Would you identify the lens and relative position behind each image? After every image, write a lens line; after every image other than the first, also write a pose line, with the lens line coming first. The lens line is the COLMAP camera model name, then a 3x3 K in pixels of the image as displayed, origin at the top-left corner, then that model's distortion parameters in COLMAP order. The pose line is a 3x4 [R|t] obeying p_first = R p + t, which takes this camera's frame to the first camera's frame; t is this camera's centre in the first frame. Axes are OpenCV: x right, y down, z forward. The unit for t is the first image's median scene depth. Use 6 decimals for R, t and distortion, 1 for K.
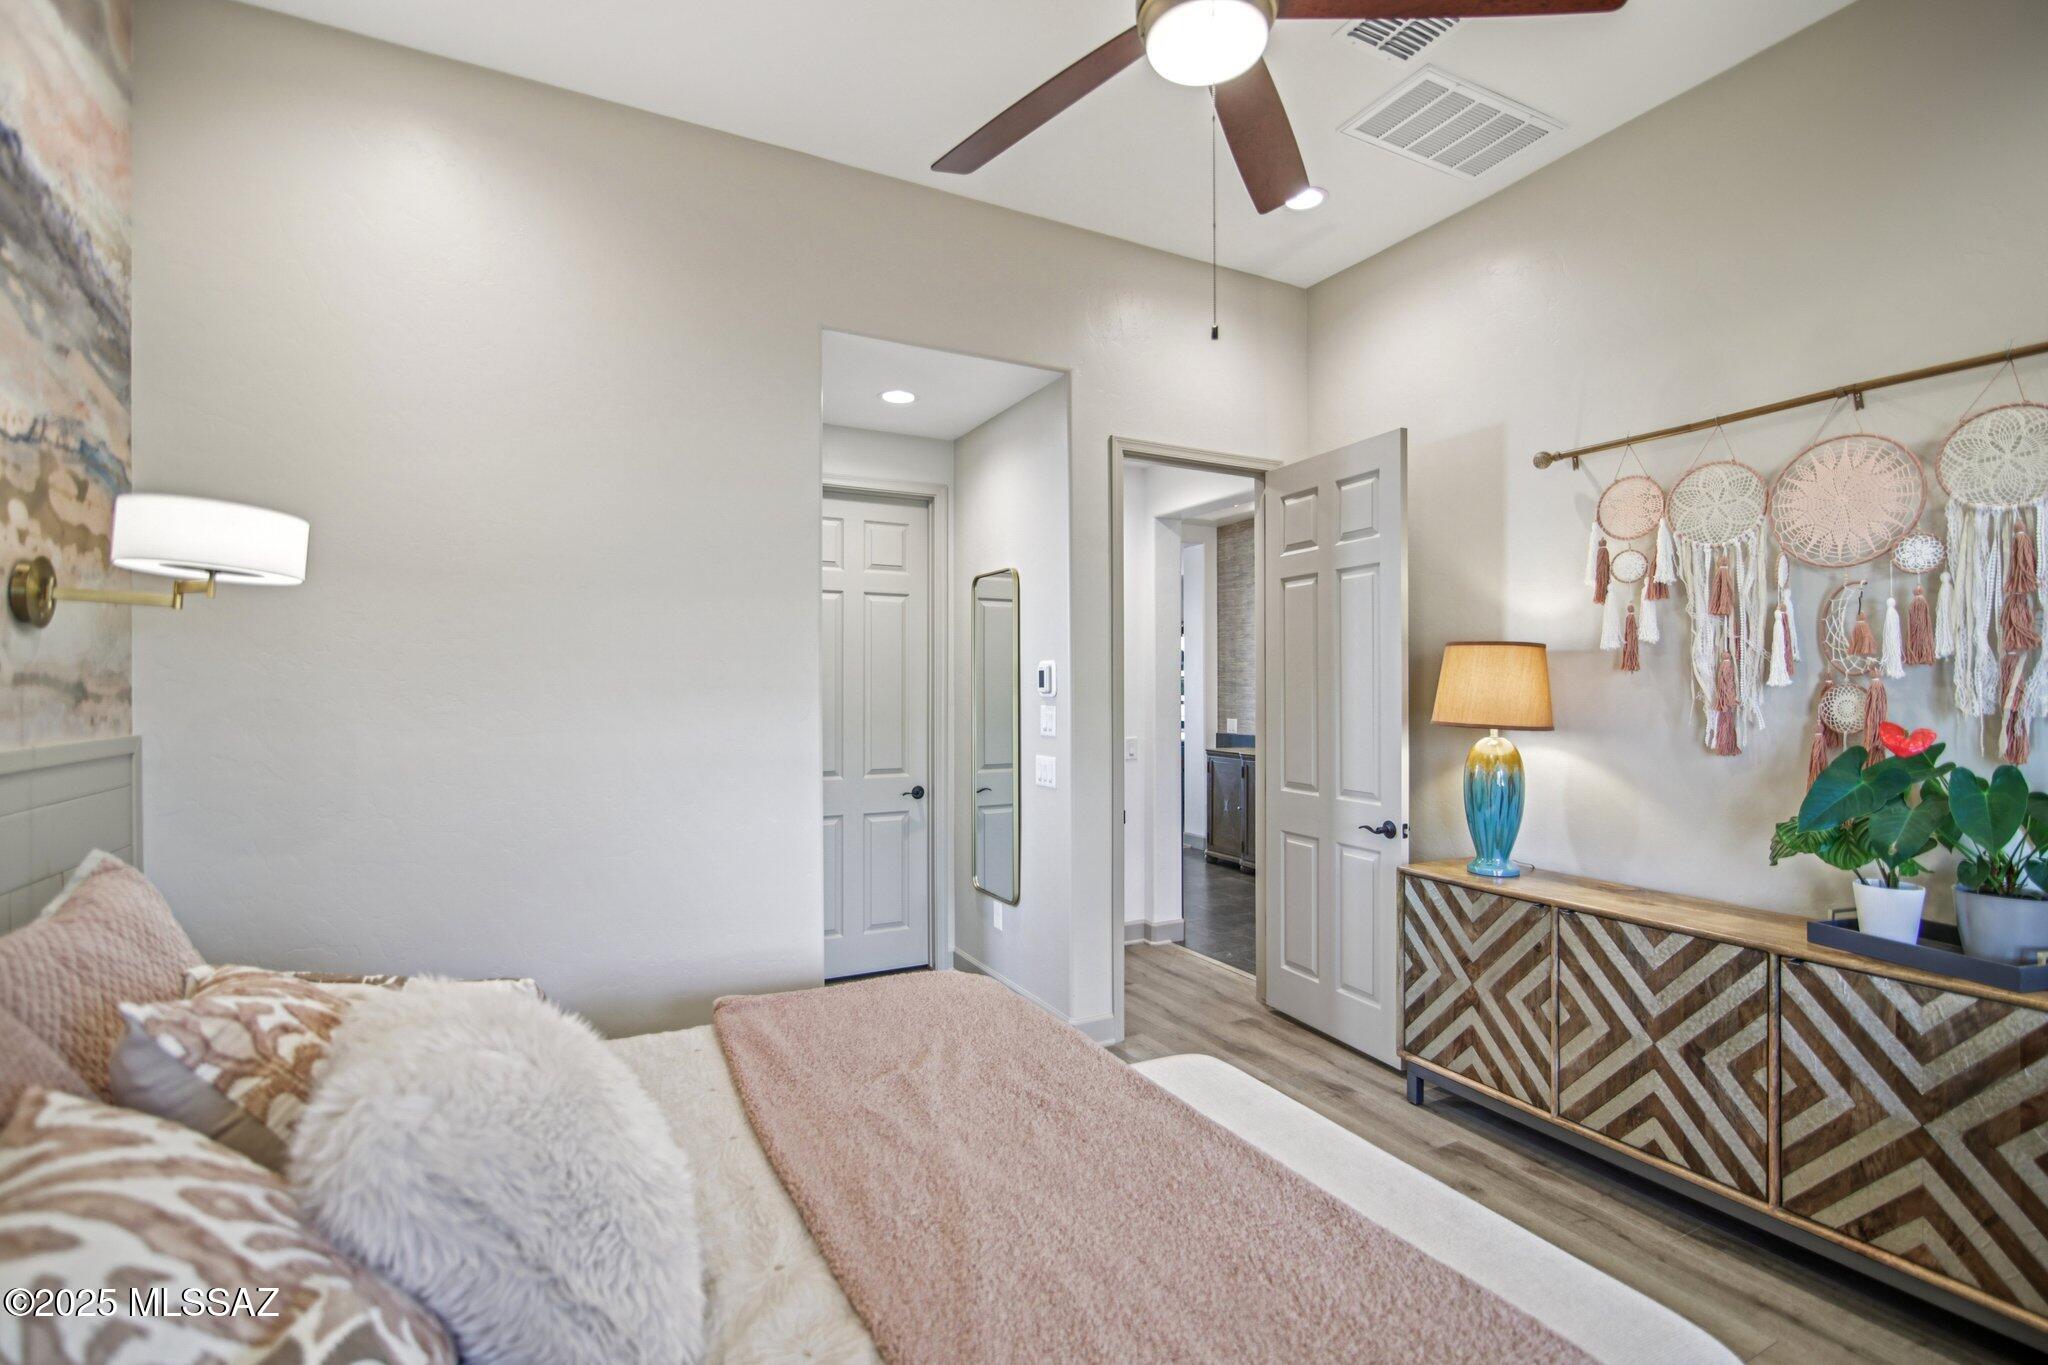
lens RADIAL K [[945.8, 0, 1031.0], [0, 945.8, 686.8], [0, 0, 1]] dist [-0.002285, -0.000490]
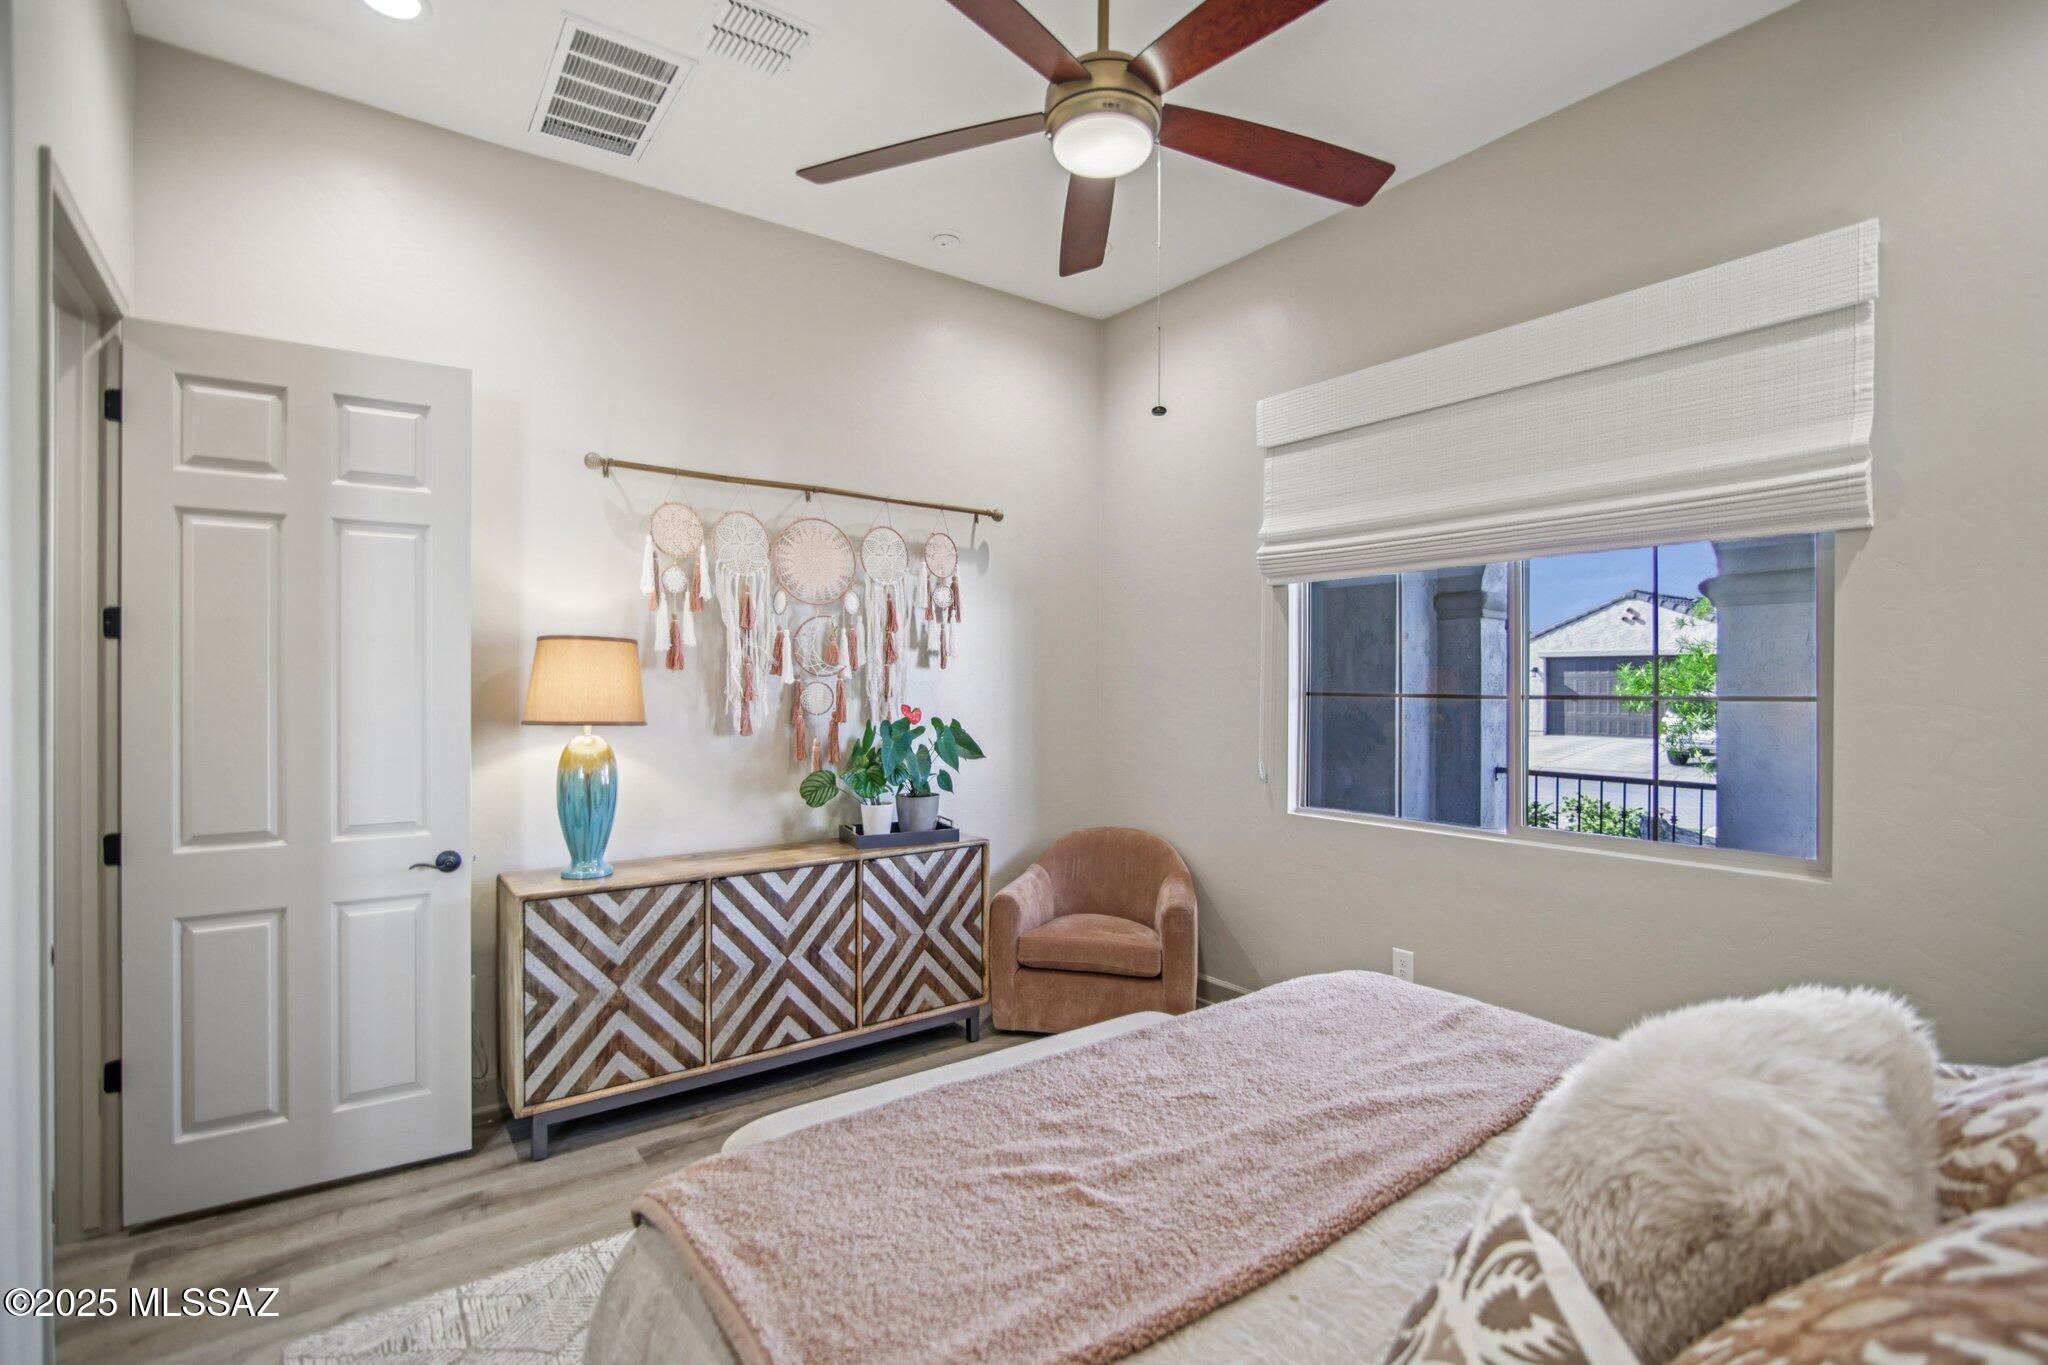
lens RADIAL K [[945.8, 0, 1020.7], [0, 945.8, 682.9], [0, 0, 1]] dist [-0.002285, -0.000490]
pose [[-0.154107, 0.001285, 0.988053, -0.628650], [0.000415, 0.999999, -0.001236, 0.000586], [-0.988054, 0.000219, -0.154107, 0.825934]]
